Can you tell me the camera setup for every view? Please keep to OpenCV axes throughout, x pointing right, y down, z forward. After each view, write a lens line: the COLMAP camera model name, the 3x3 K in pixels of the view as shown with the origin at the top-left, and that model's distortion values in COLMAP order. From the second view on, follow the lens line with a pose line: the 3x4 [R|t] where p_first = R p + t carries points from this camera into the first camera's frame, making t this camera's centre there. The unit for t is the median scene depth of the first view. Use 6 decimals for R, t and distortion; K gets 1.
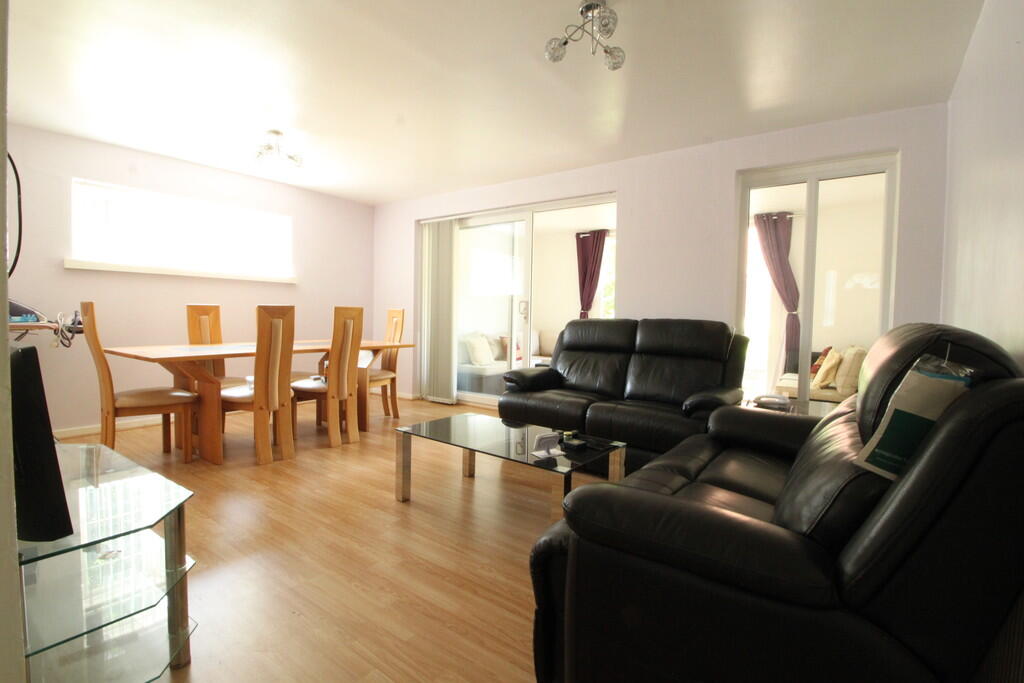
lens RADIAL K [[475.5, 0, 518.2], [0, 475.5, 337.6], [0, 0, 1]] dist [-0.011697, -0.002352]
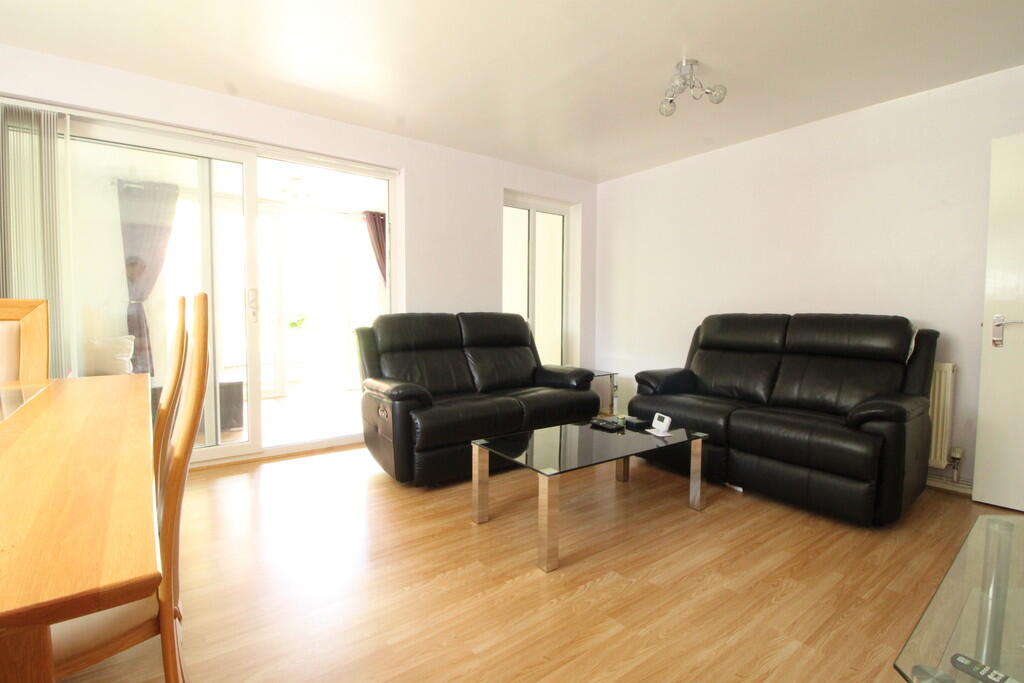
lens RADIAL K [[475.5, 0, 519.8], [0, 475.5, 337.7], [0, 0, 1]] dist [-0.011697, -0.002352]
pose [[0.282714, -0.068442, 0.956759, -1.027354], [0.043535, 0.997339, 0.058480, -0.061415], [-0.958216, 0.025120, 0.284941, 0.914402]]
